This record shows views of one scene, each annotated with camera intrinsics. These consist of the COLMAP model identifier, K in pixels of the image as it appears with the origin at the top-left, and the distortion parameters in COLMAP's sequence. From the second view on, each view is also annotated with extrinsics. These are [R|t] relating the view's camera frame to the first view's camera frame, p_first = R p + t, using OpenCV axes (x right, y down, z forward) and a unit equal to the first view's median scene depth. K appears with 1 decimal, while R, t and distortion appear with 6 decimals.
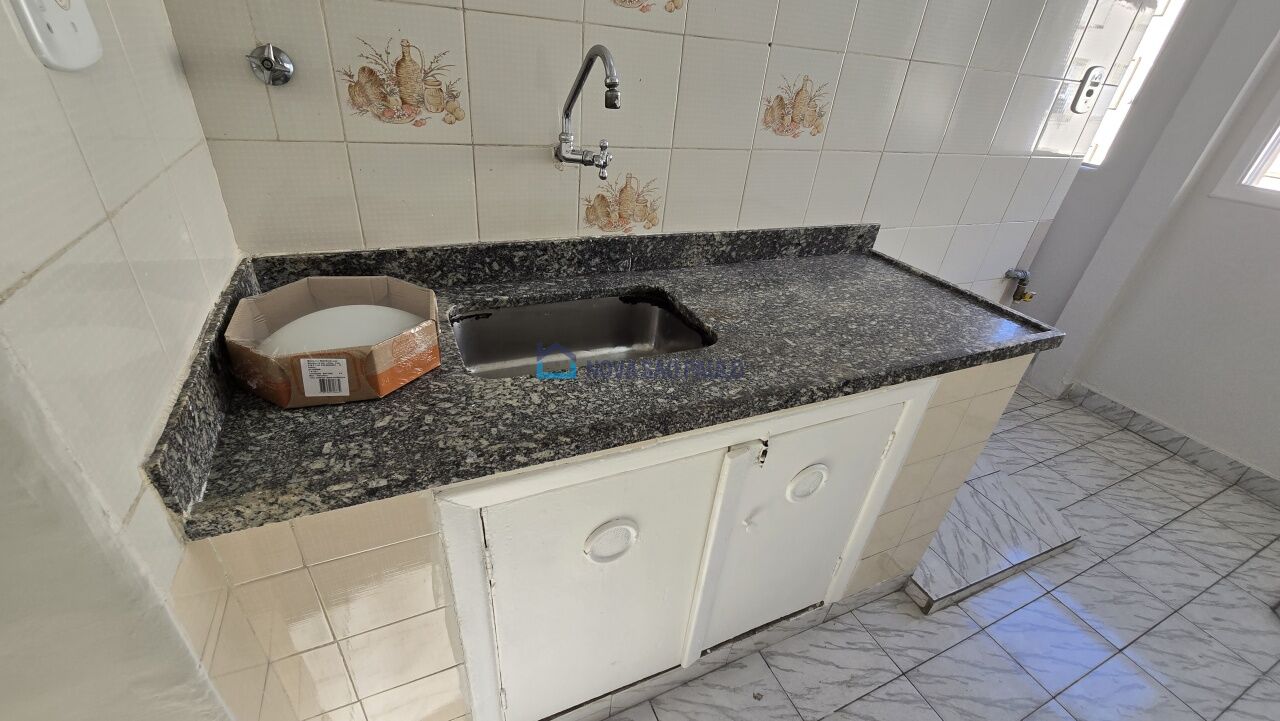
lens RADIAL K [[524.3, 0, 635.9], [0, 524.3, 365.0], [0, 0, 1]] dist [-0.002165, 0.000783]
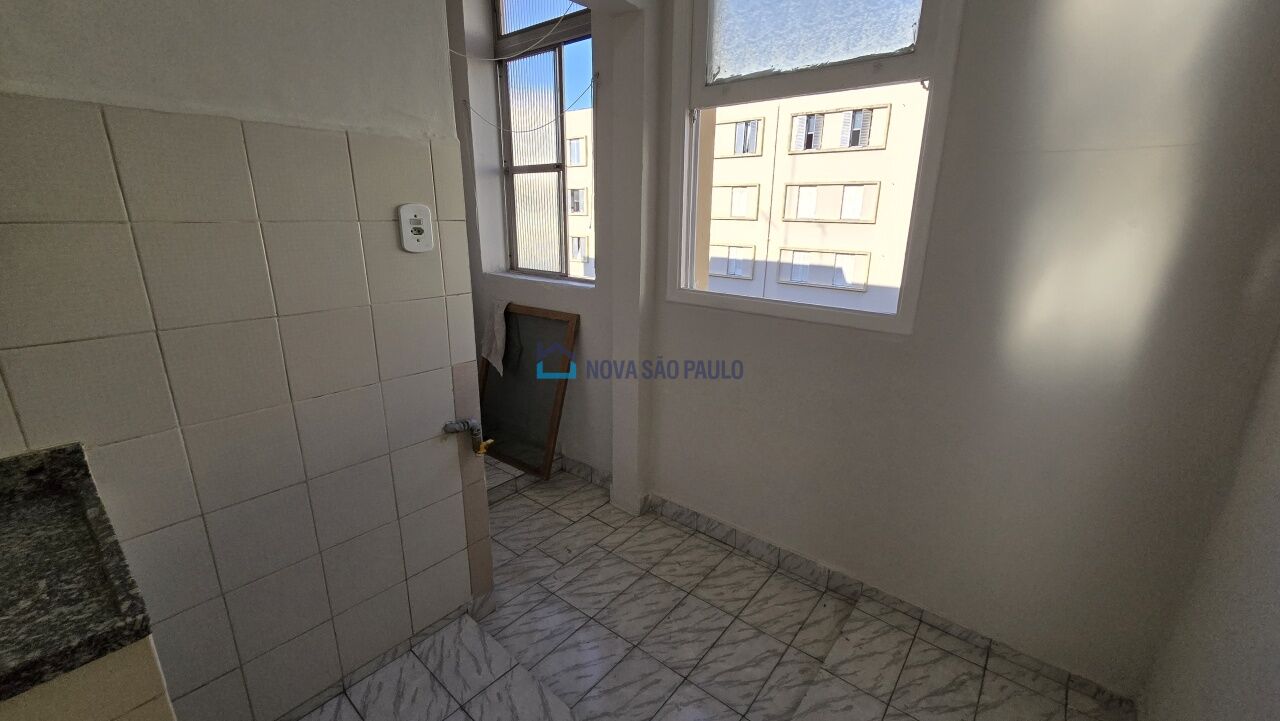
lens RADIAL K [[524.5, 0, 644.0], [0, 524.5, 363.4], [0, 0, 1]] dist [-0.000736, 0.000079]
pose [[0.897892, -0.193113, 0.395598, 1.058805], [0.278224, 0.945351, -0.170009, -0.066111], [-0.341148, 0.262714, 0.902551, 0.166079]]
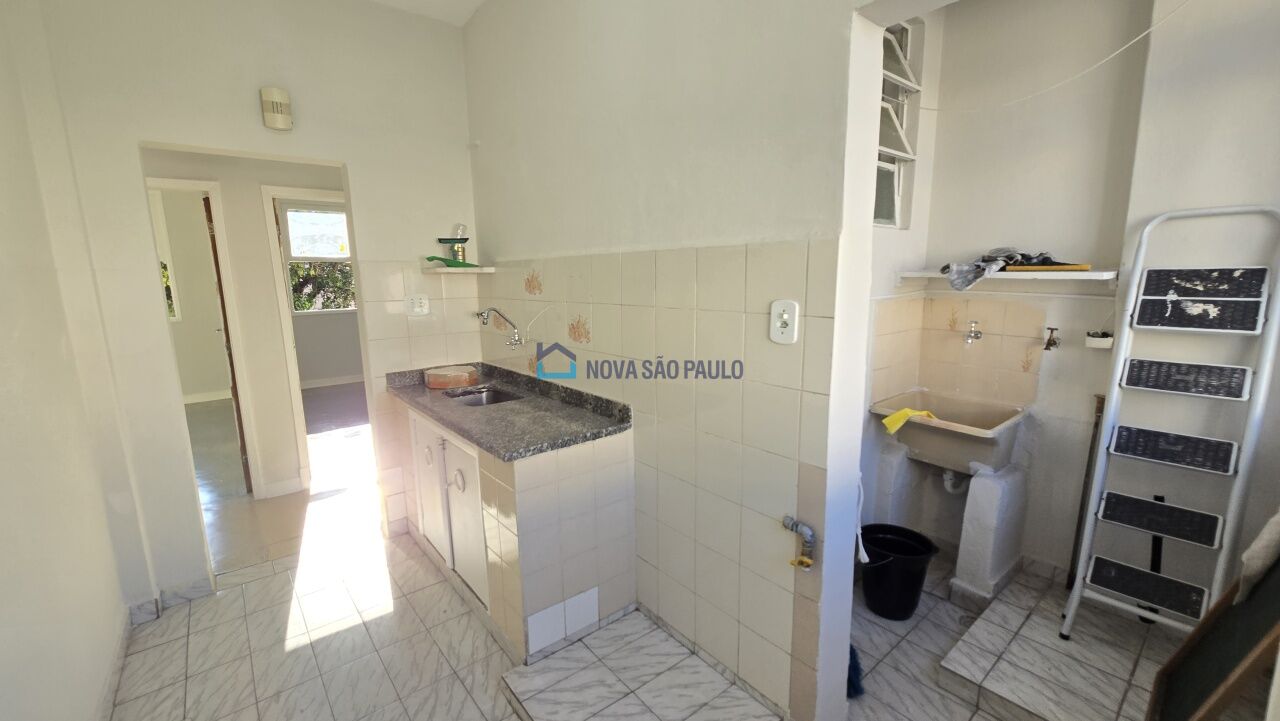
lens RADIAL K [[524.3, 0, 635.9], [0, 524.3, 365.0], [0, 0, 1]] dist [-0.002165, 0.000783]
pose [[0.247565, 0.074817, -0.965978, 2.238382], [-0.467642, 0.882416, -0.051504, -0.369263], [0.848541, 0.464483, 0.253443, 0.743932]]
